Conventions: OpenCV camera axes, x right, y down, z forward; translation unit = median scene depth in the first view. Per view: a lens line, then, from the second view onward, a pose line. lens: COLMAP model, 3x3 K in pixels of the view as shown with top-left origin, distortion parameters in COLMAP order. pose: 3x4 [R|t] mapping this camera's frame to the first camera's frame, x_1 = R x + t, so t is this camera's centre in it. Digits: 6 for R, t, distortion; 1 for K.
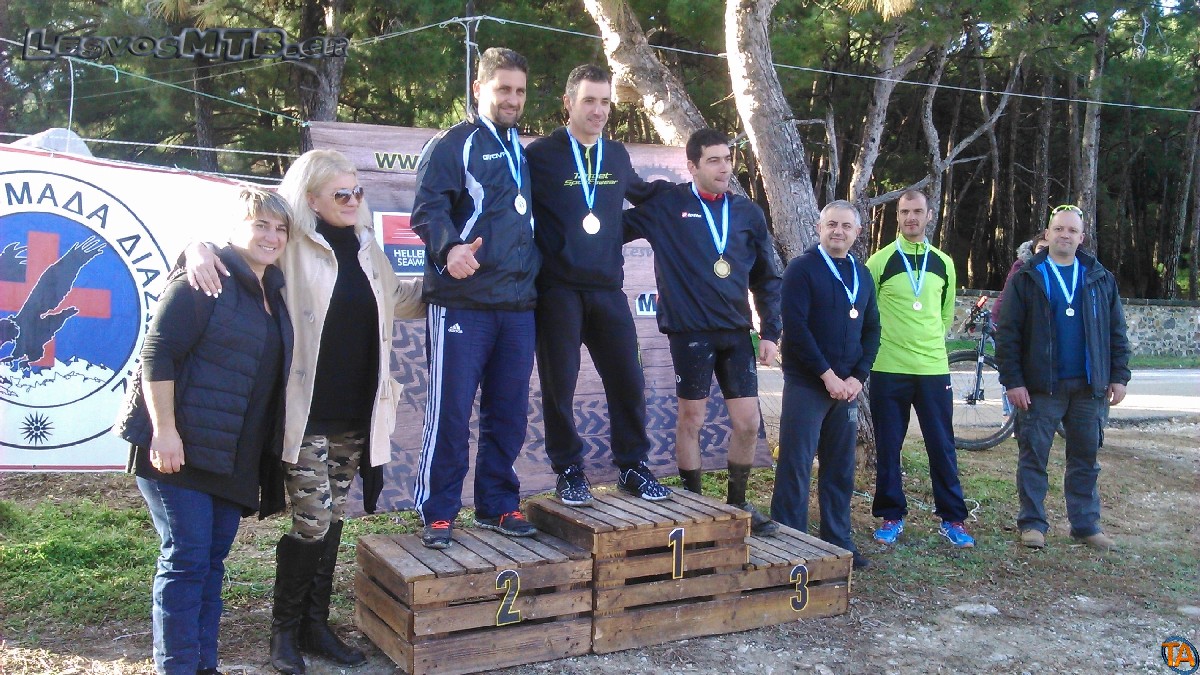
lens RADIAL K [[1152.9, 0, 606.9], [0, 1152.9, 340.1], [0, 0, 1]] dist [-0.013733, 0.000000]
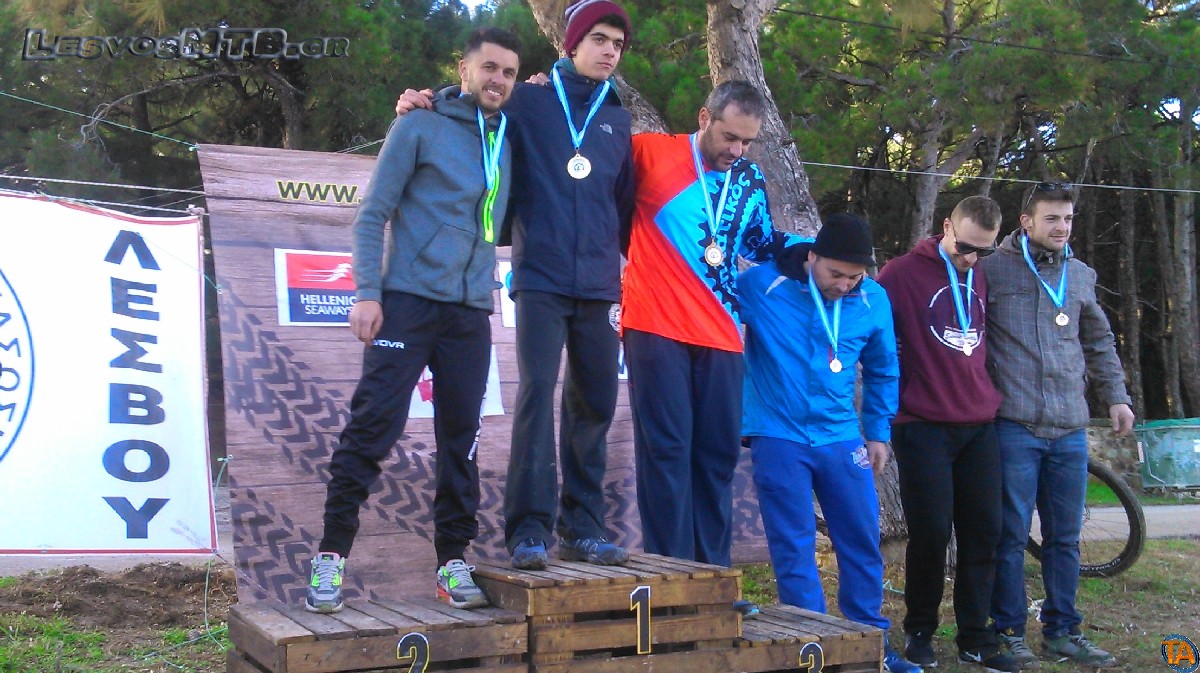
lens RADIAL K [[1331.1, 0, 513.7], [0, 1331.1, 367.6], [0, 0, 1]] dist [-0.024677, 0.000000]
pose [[0.996040, -0.039492, -0.079648, 0.045411], [0.030066, 0.992765, -0.116248, 0.103015], [0.083662, 0.113393, 0.990022, 0.091507]]
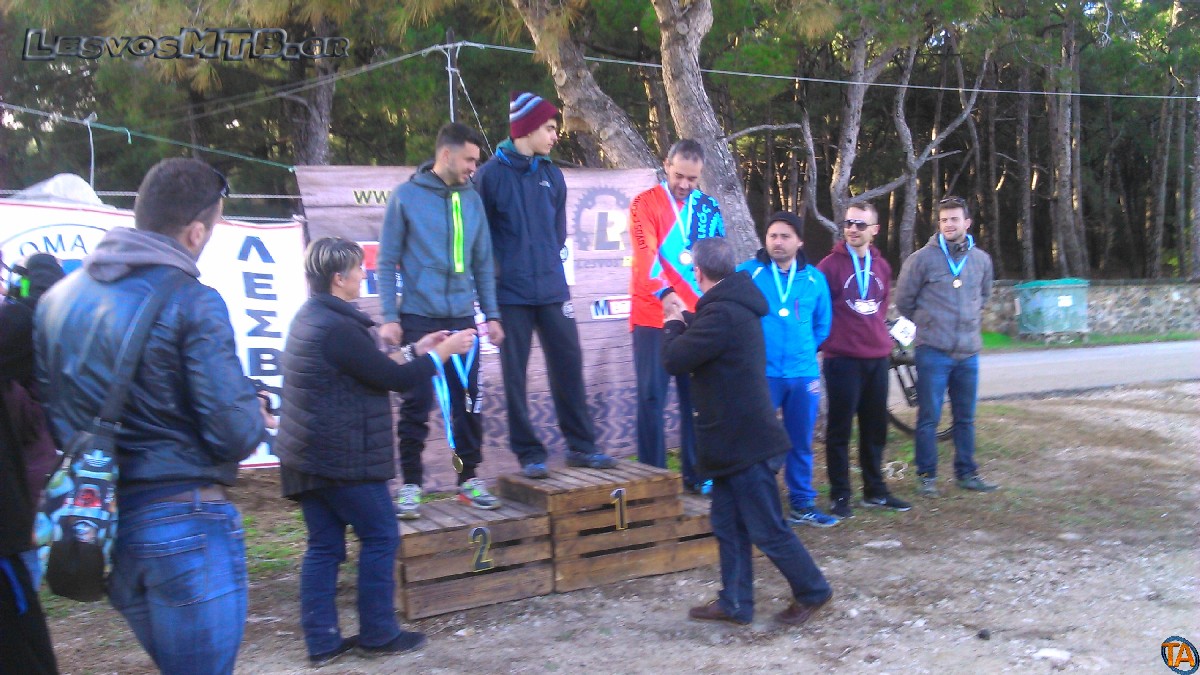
lens RADIAL K [[1152.9, 0, 620.3], [0, 1152.9, 364.4], [0, 0, 1]] dist [-0.013733, 0.000000]
pose [[0.998117, -0.061080, 0.005644, 0.054097], [0.061022, 0.998088, 0.009817, 0.018854], [-0.006232, -0.009455, 0.999936, -0.182491]]
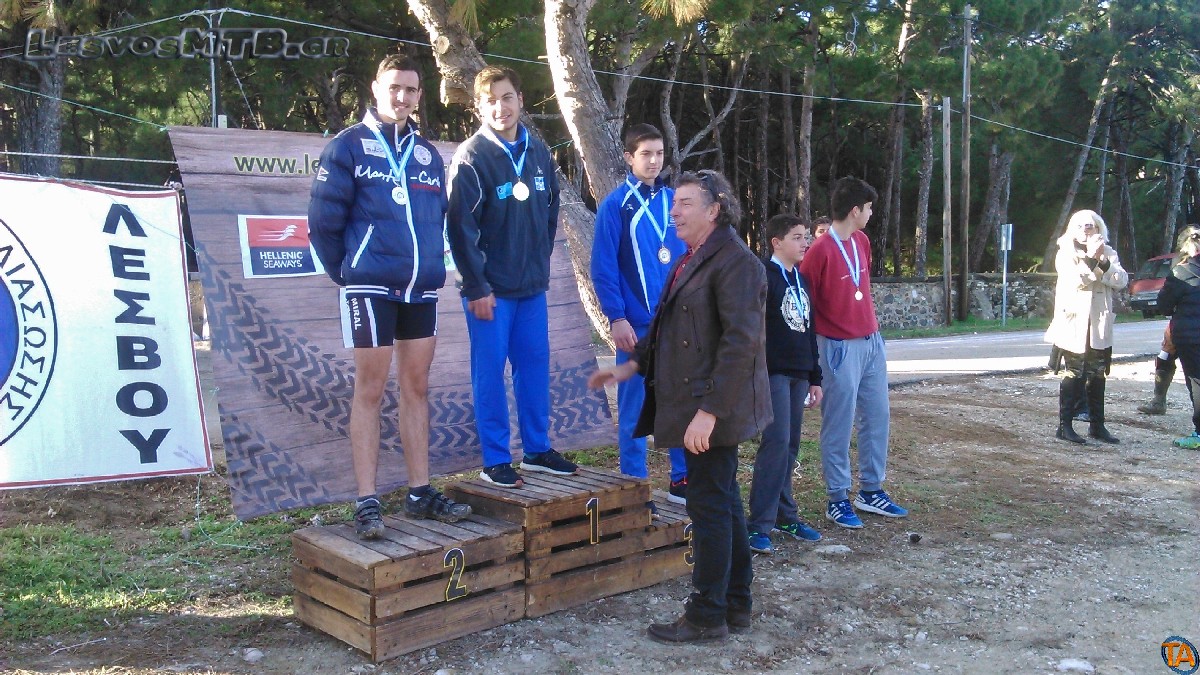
lens RADIAL K [[1152.9, 0, 600.6], [0, 1152.9, 349.8], [0, 0, 1]] dist [-0.013733, 0.000000]
pose [[0.973492, -0.051059, 0.222948, -0.145384], [0.048040, 0.998666, 0.018947, 0.001942], [-0.223617, -0.007734, 0.974646, -0.059901]]
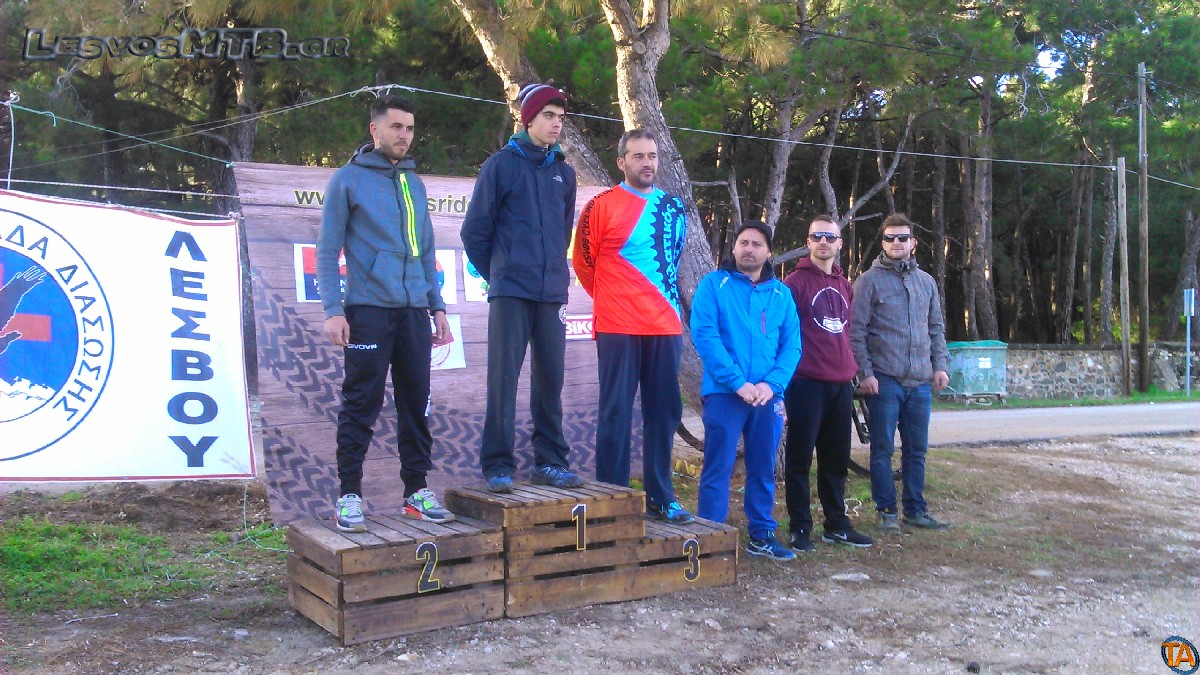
lens RADIAL K [[1152.9, 0, 604.2], [0, 1152.9, 349.8], [0, 0, 1]] dist [-0.013733, 0.000000]
pose [[0.997130, -0.029075, 0.069903, 0.009825], [0.032734, 0.998122, -0.051769, 0.061913], [-0.068267, 0.053909, 0.996210, -0.108760]]
